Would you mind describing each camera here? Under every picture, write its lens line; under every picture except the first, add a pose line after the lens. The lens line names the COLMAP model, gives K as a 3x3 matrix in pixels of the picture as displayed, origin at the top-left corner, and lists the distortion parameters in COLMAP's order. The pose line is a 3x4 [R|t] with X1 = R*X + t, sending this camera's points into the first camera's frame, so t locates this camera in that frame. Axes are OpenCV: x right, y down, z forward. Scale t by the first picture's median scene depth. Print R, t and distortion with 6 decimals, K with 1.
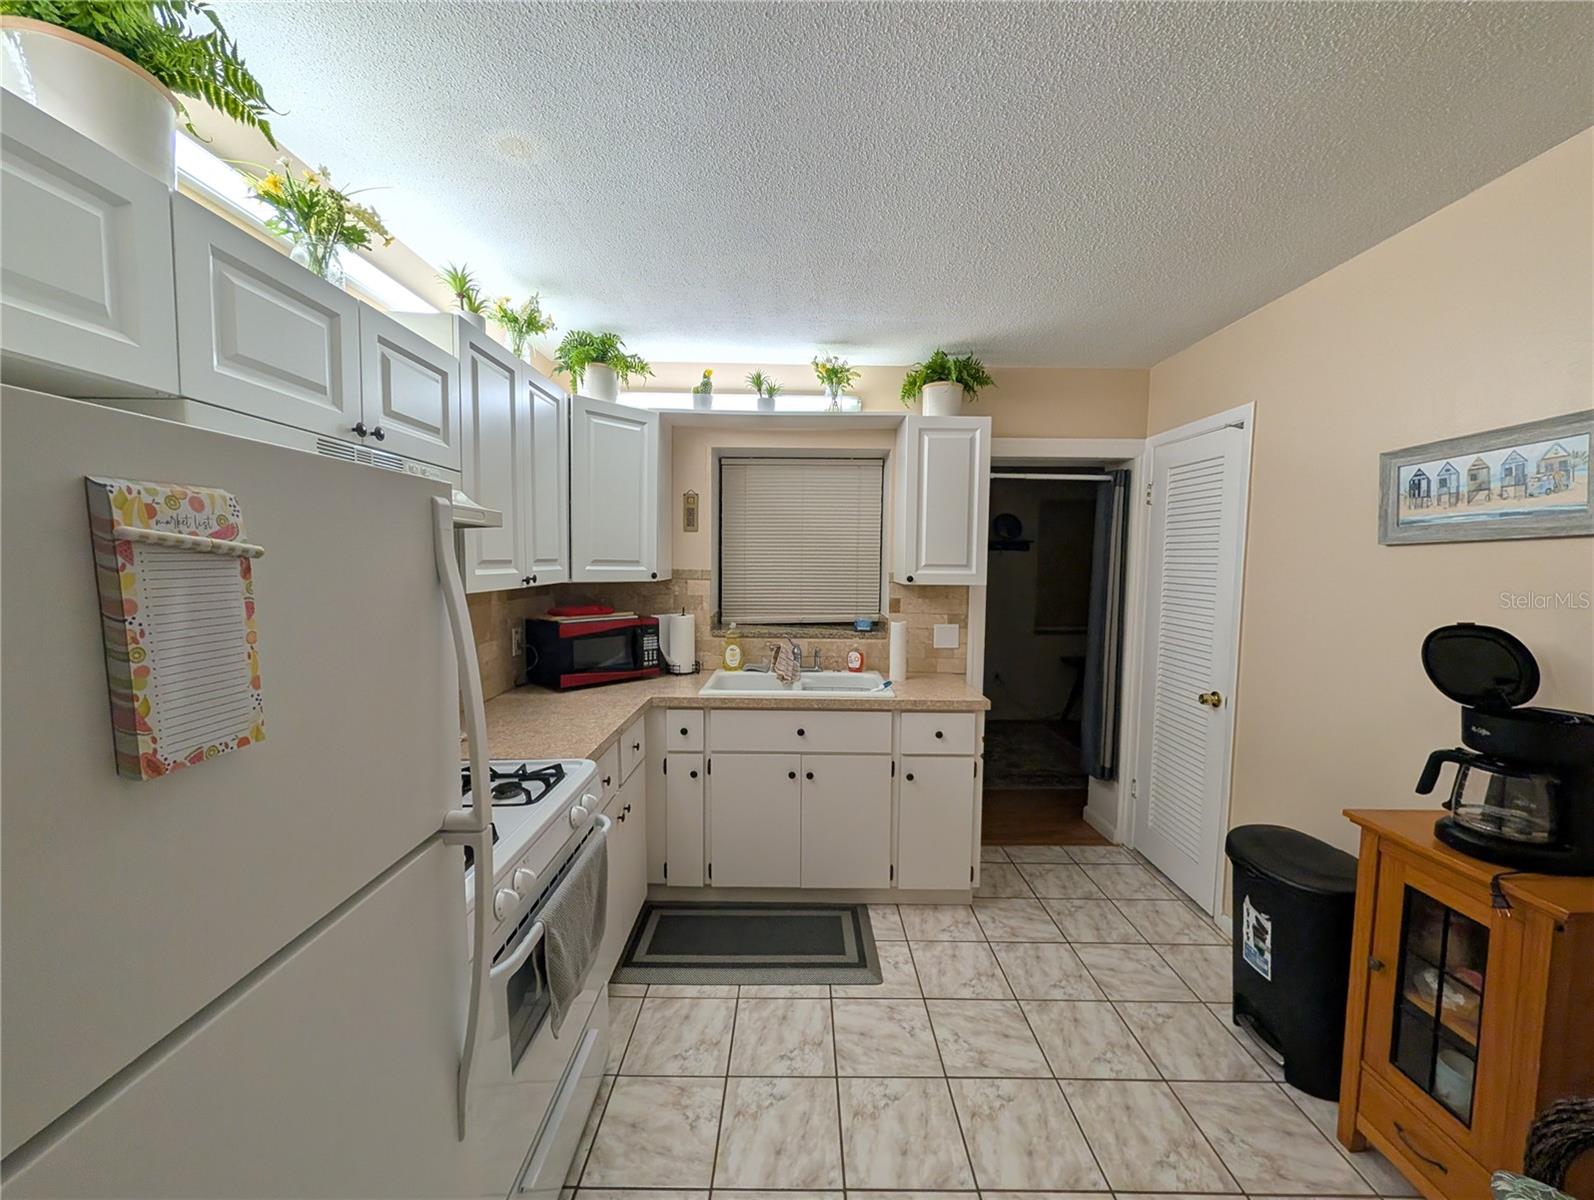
lens RADIAL K [[611.3, 0, 800.7], [0, 611.3, 602.0], [0, 0, 1]] dist [0.000231, 0.000376]
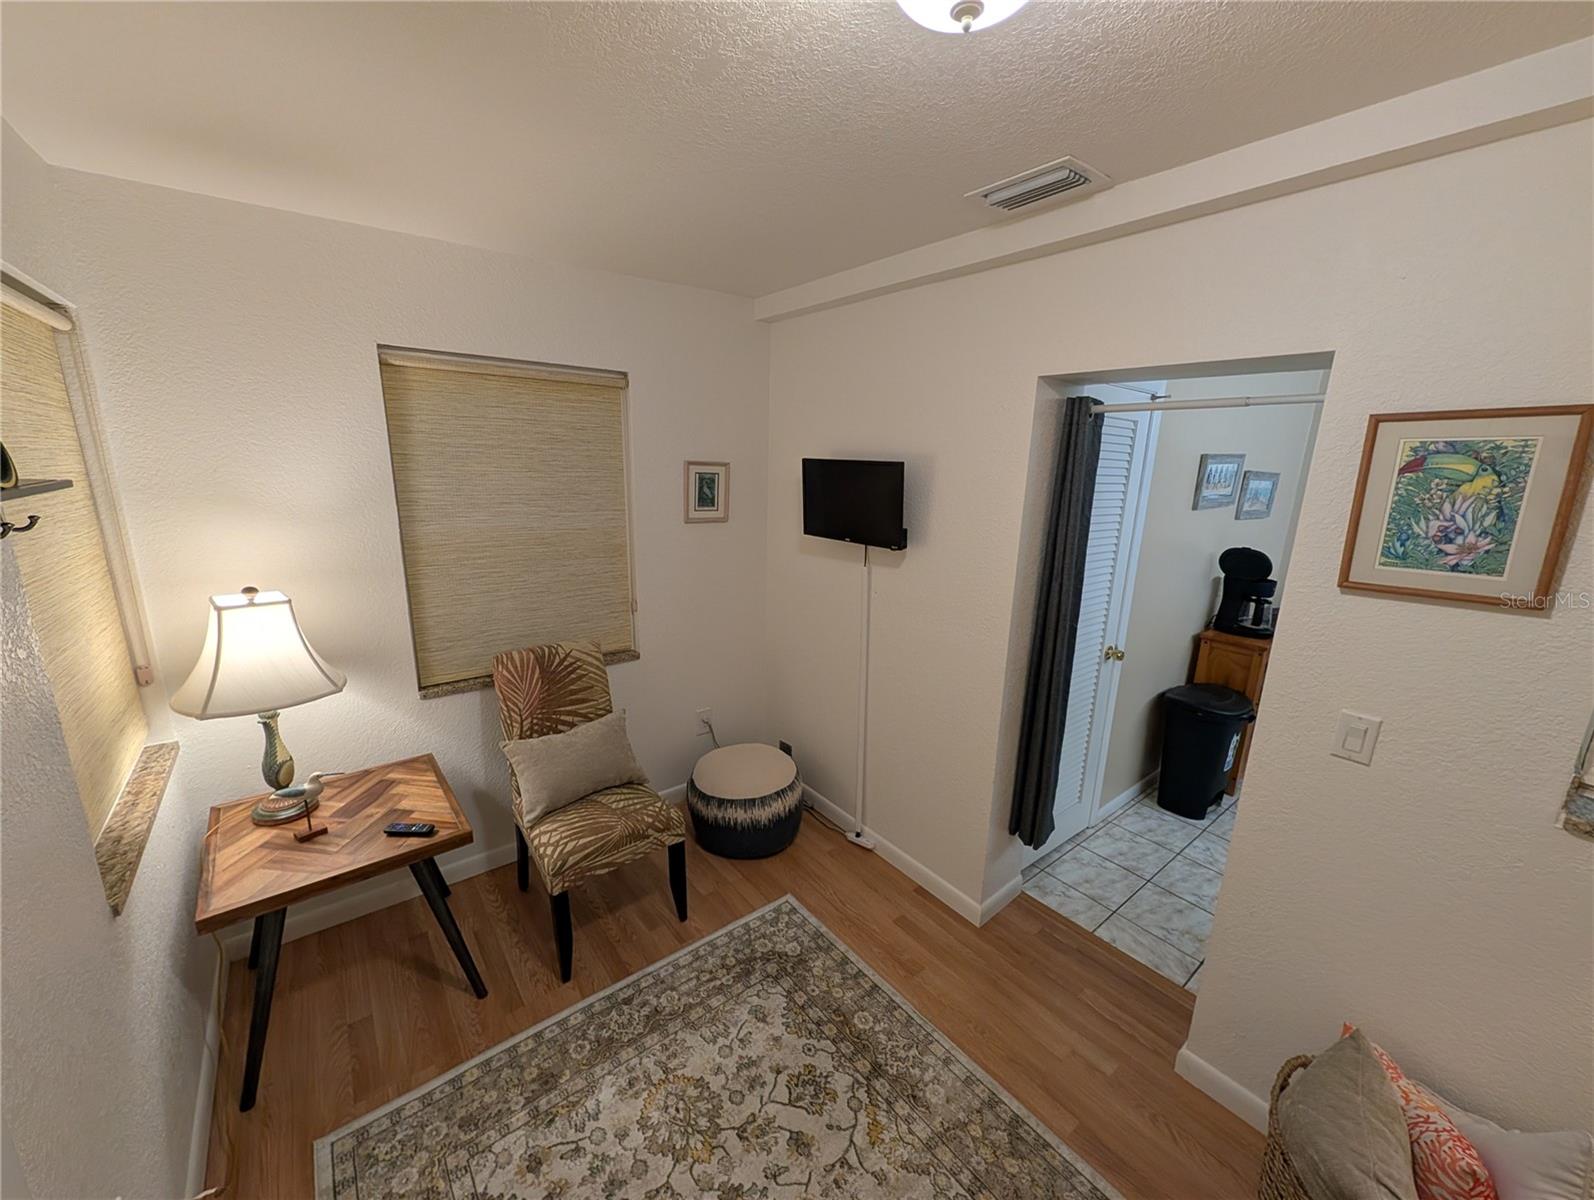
lens RADIAL K [[611.3, 0, 795.7], [0, 611.3, 600.4], [0, 0, 1]] dist [0.000231, 0.000376]
pose [[-0.610177, -0.196044, 0.767627, 0.225793], [0.031522, 0.962127, 0.270774, -0.280948], [-0.791638, 0.189417, -0.580888, 2.350126]]
